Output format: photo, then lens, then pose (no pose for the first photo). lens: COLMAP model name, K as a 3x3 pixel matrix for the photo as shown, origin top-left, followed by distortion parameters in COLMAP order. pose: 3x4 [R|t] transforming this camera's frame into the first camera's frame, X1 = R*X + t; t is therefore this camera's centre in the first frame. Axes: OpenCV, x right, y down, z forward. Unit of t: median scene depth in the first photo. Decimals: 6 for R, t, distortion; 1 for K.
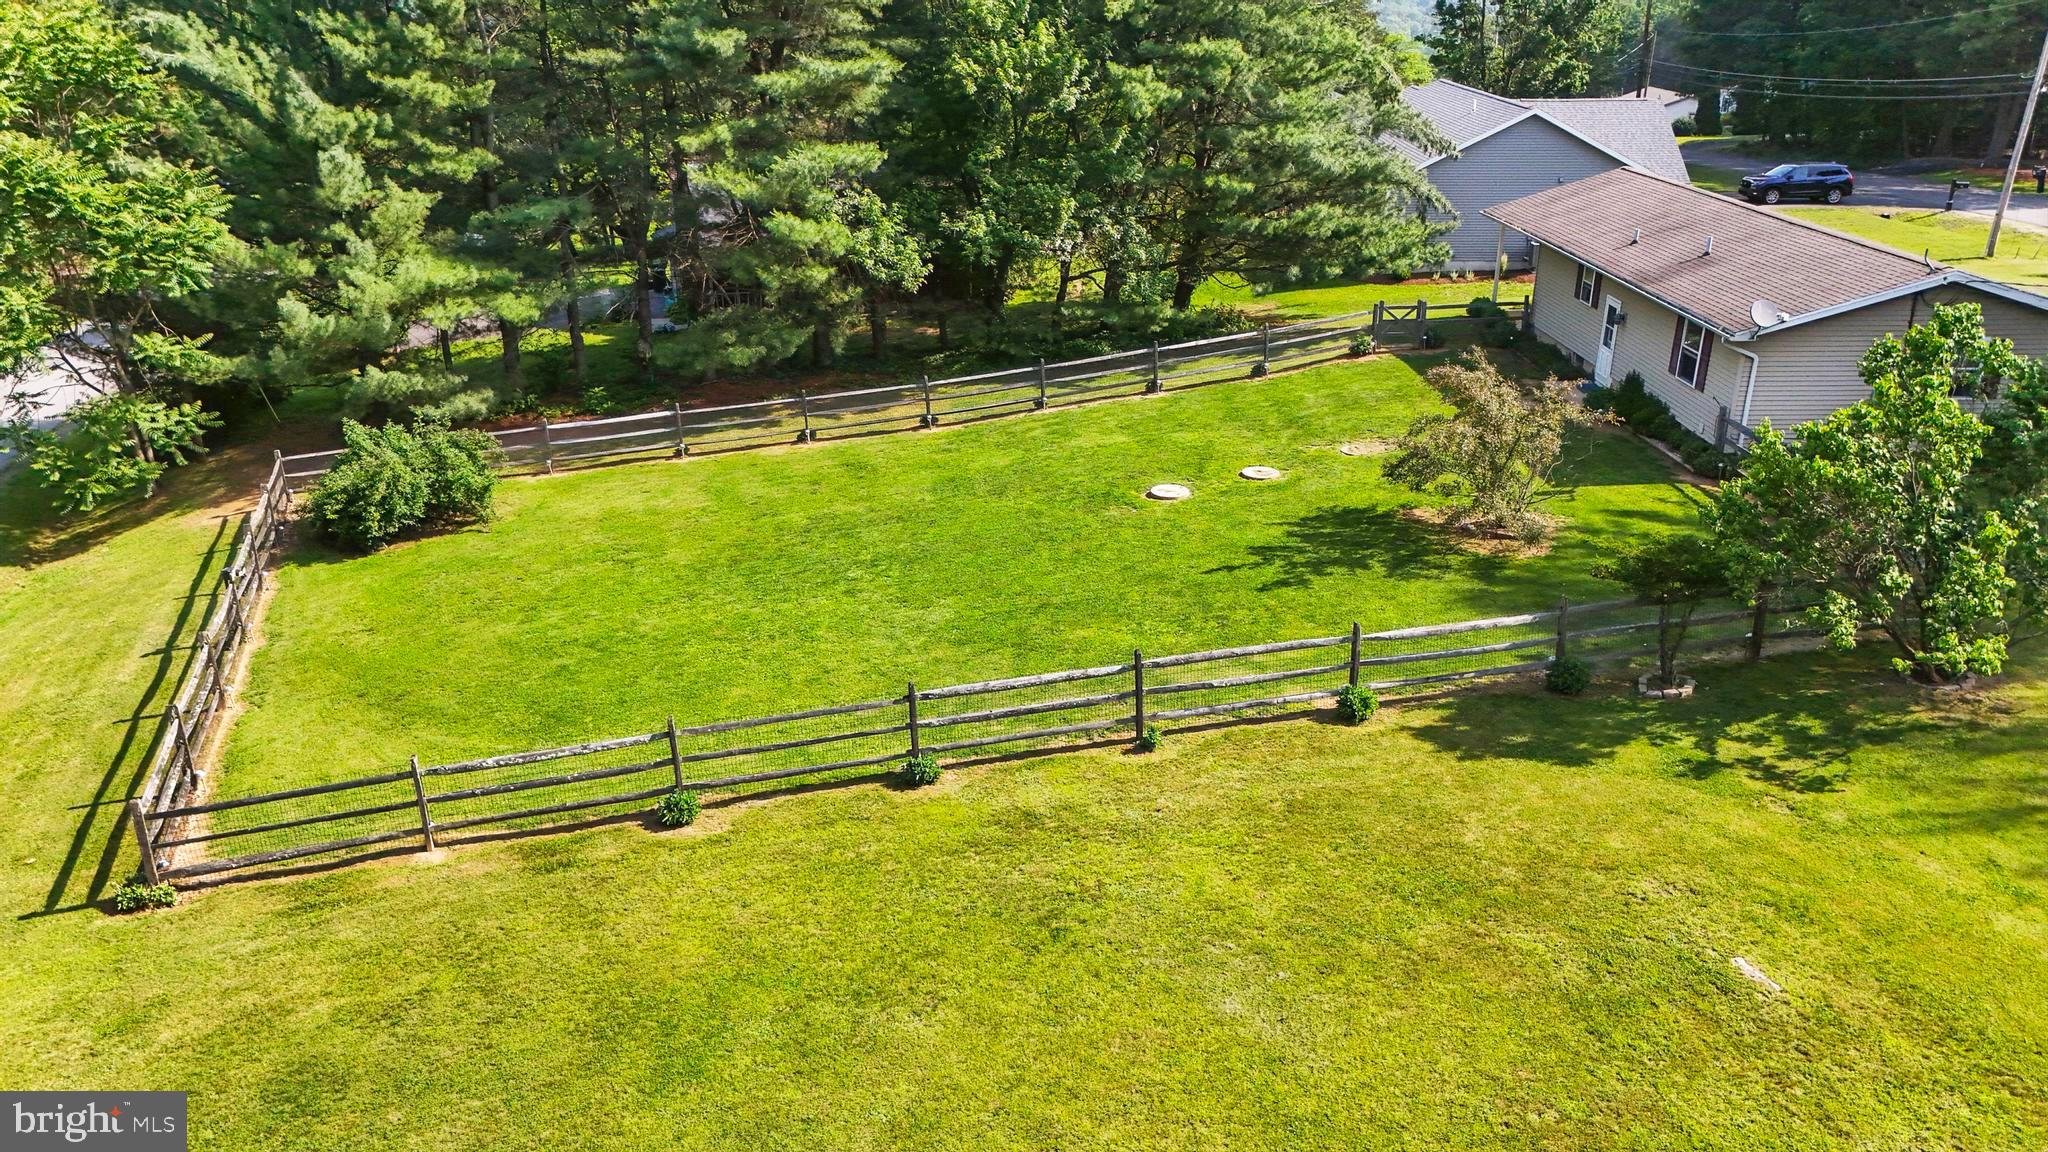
lens RADIAL K [[1488.3, 0, 1024.0], [0, 1488.3, 576.0], [0, 0, 1]] dist [0.033271, -0.003114]
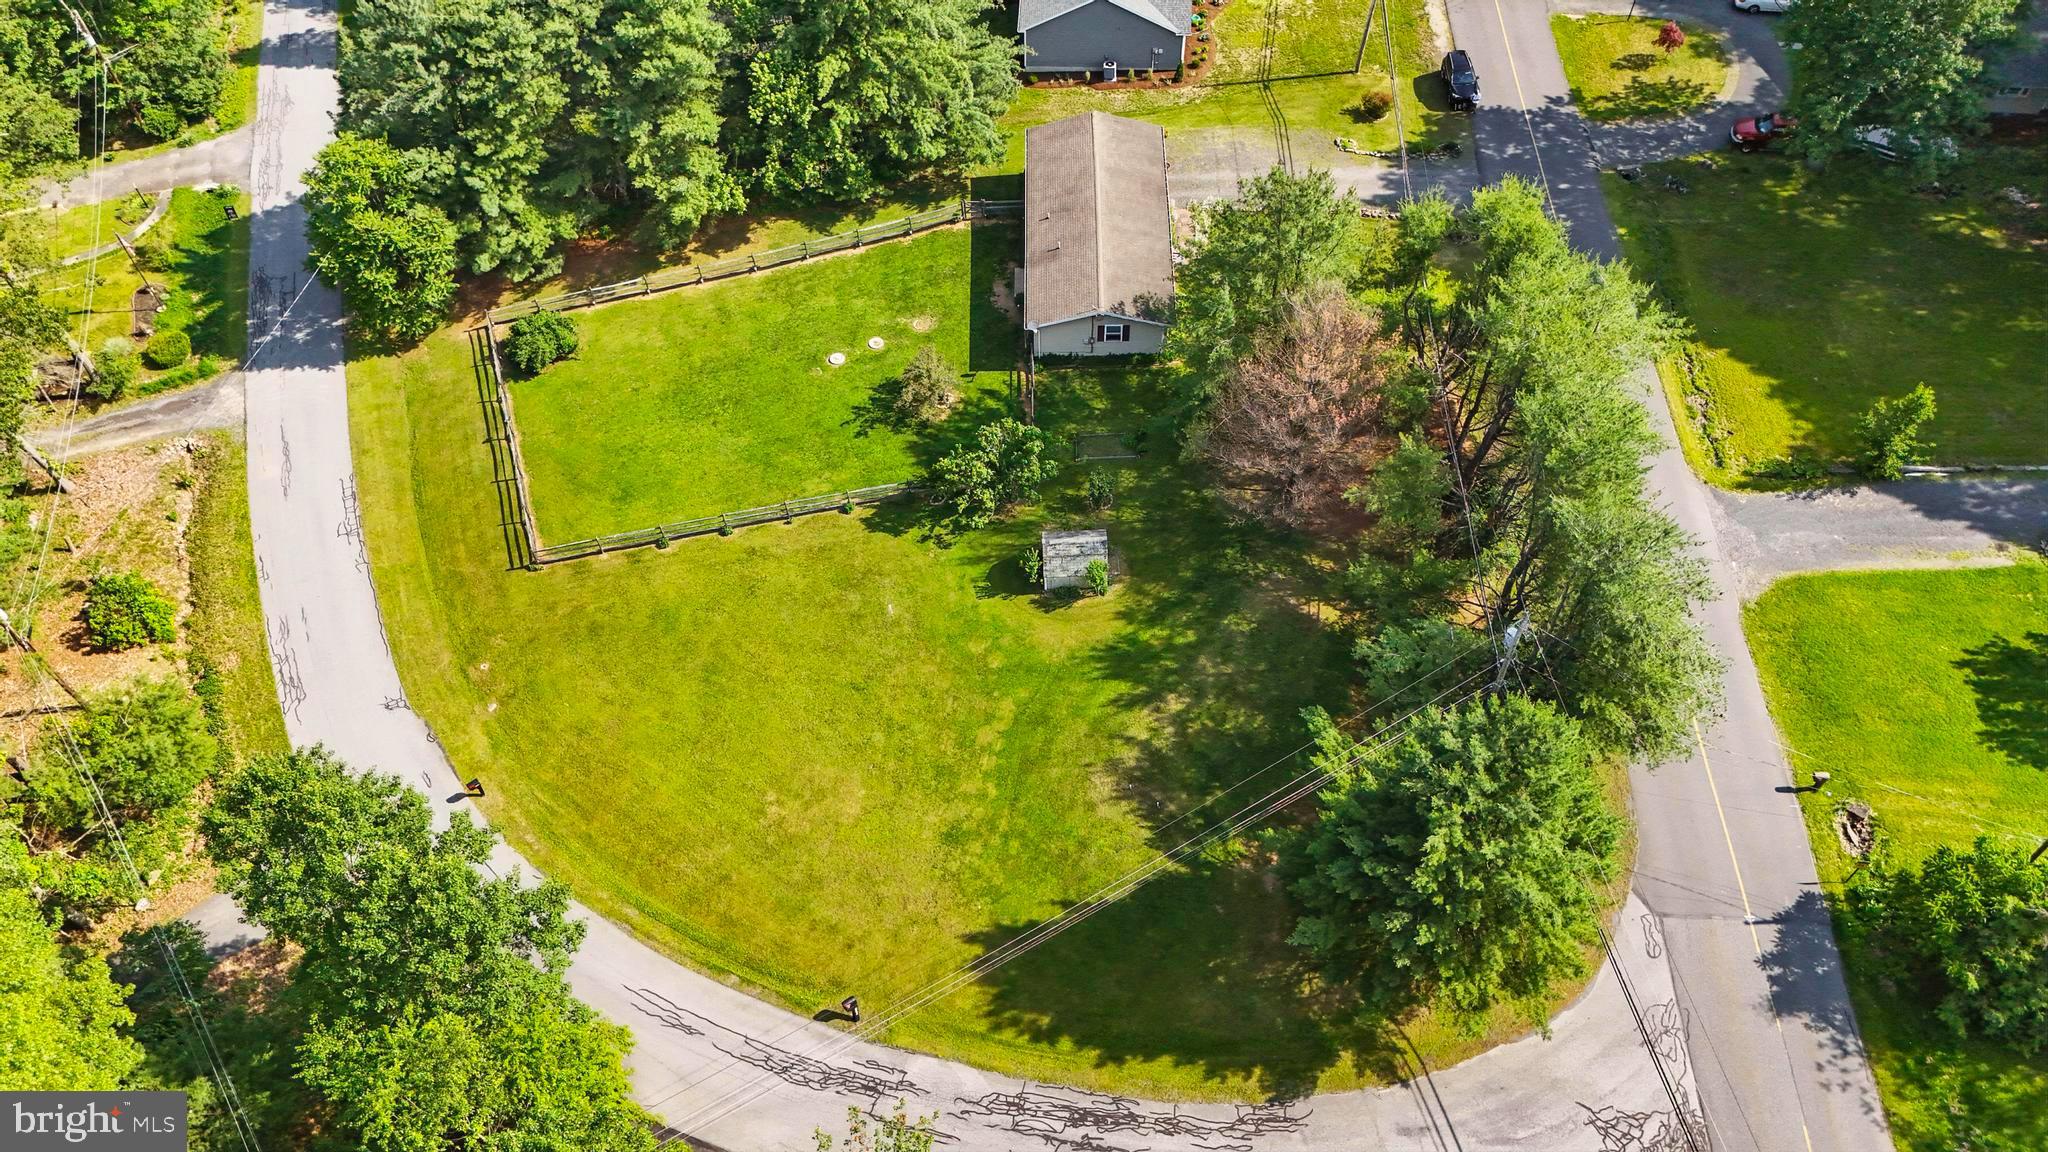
lens RADIAL K [[1488.3, 0, 1024.0], [0, 1488.3, 576.0], [0, 0, 1]] dist [0.033271, -0.003114]
pose [[0.999643, 0.003572, -0.026485, 0.745522], [0.011434, 0.838570, 0.544674, -1.737252], [0.024155, -0.544782, 0.838229, -2.100641]]
